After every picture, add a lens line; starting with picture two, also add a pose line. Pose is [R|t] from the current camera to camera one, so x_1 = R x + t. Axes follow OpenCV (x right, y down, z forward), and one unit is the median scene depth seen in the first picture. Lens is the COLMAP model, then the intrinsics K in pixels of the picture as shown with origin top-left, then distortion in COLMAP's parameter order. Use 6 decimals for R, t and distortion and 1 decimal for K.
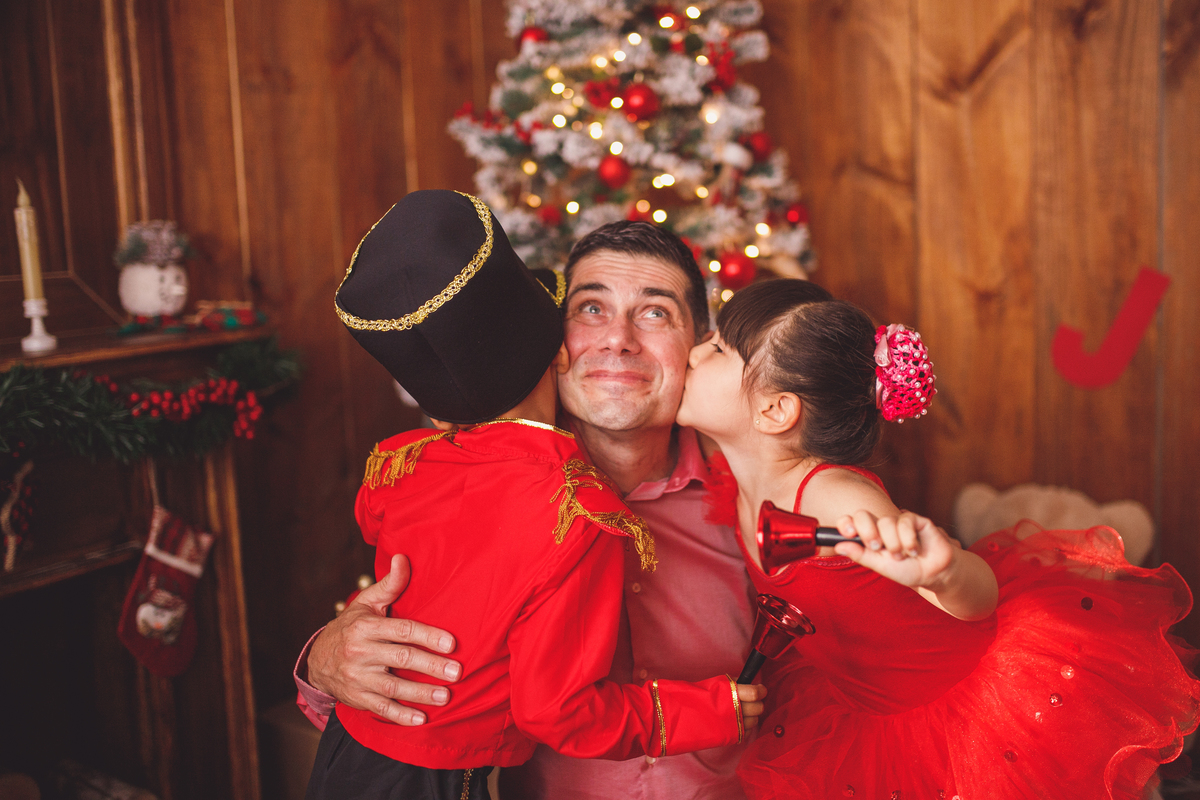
lens RADIAL K [[1274.2, 0, 627.9], [0, 1274.2, 357.7], [0, 0, 1]] dist [-0.050437, 0.041915]
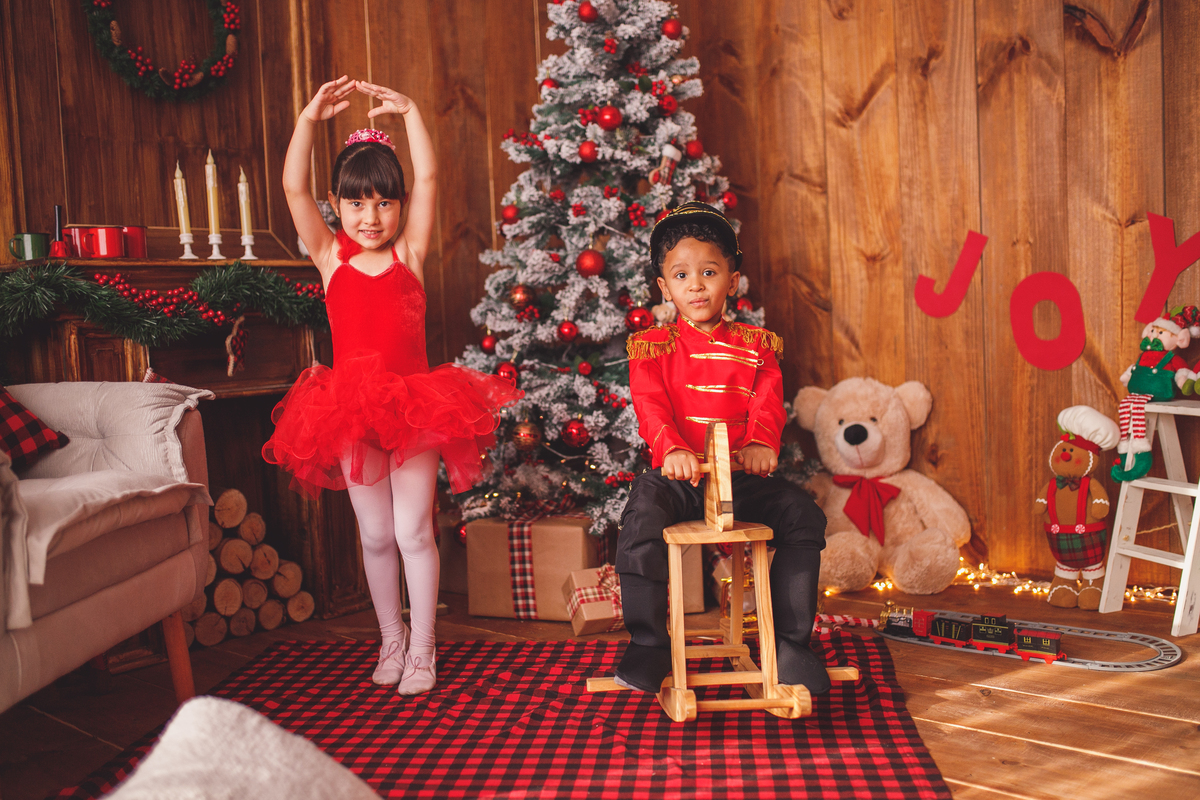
lens RADIAL K [[1176.1, 0, 598.0], [0, 1176.1, 396.9], [0, 0, 1]] dist [-0.063981, 0.109938]
pose [[0.987674, 0.004462, -0.156464, 0.224124], [-0.011718, 0.998897, -0.045480, 0.211105], [0.156088, 0.046753, 0.986636, -0.436222]]
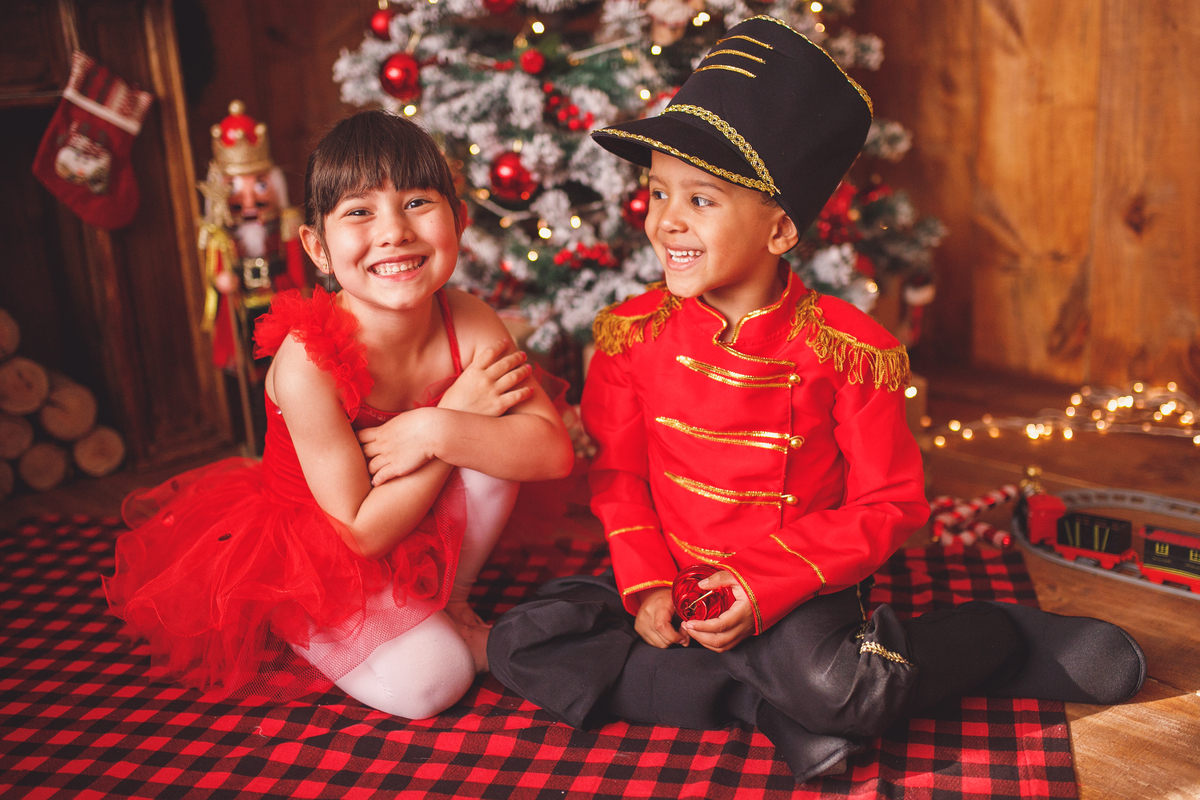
lens RADIAL K [[1212.8, 0, 633.6], [0, 1212.8, 388.4], [0, 0, 1]] dist [-0.035018, 0.023268]
pose [[0.968991, 0.052673, -0.241419, 0.272520], [-0.013659, 0.986940, 0.160507, 0.200951], [0.246720, -0.152232, 0.957055, 0.139944]]
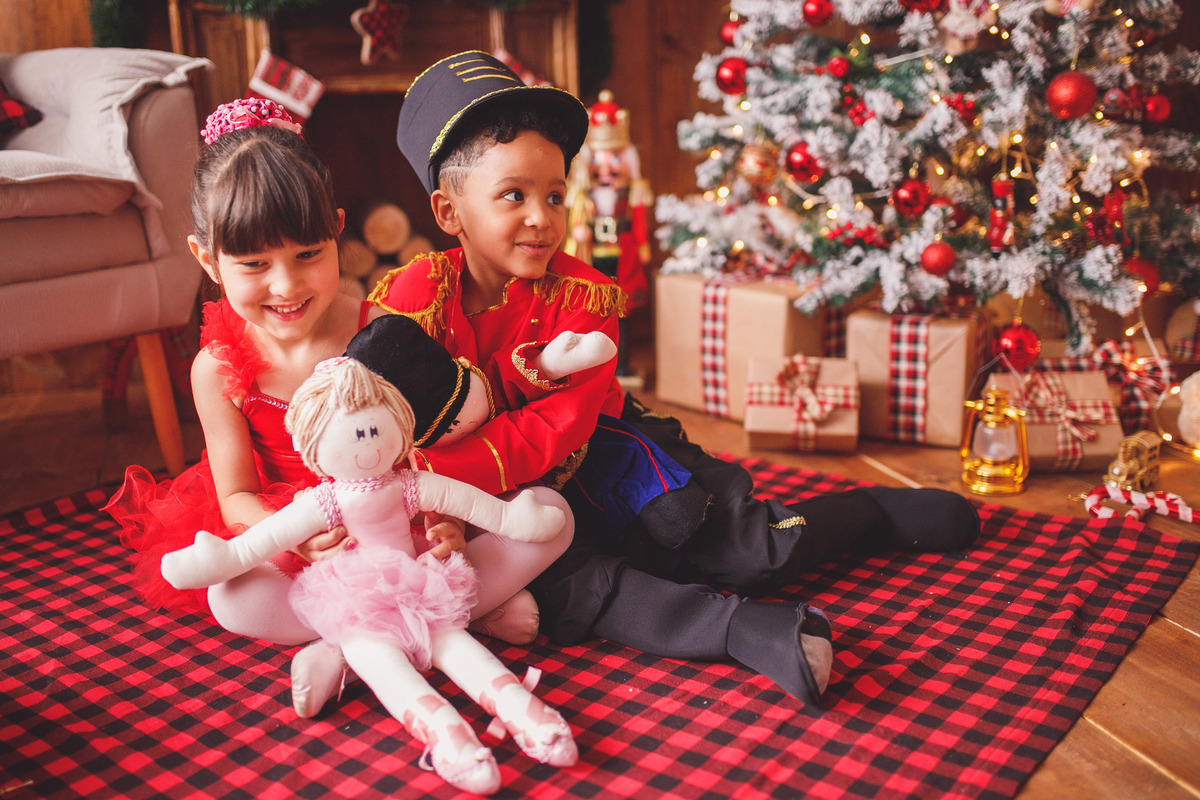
lens RADIAL K [[1198.7, 0, 586.9], [0, 1198.7, 374.2], [0, 0, 1]] dist [-0.067446, 0.125468]
pose [[0.762600, 0.166833, -0.624987, 0.481545], [-0.082780, 0.983395, 0.161499, 0.218899], [0.641552, -0.071423, 0.763747, 0.076012]]
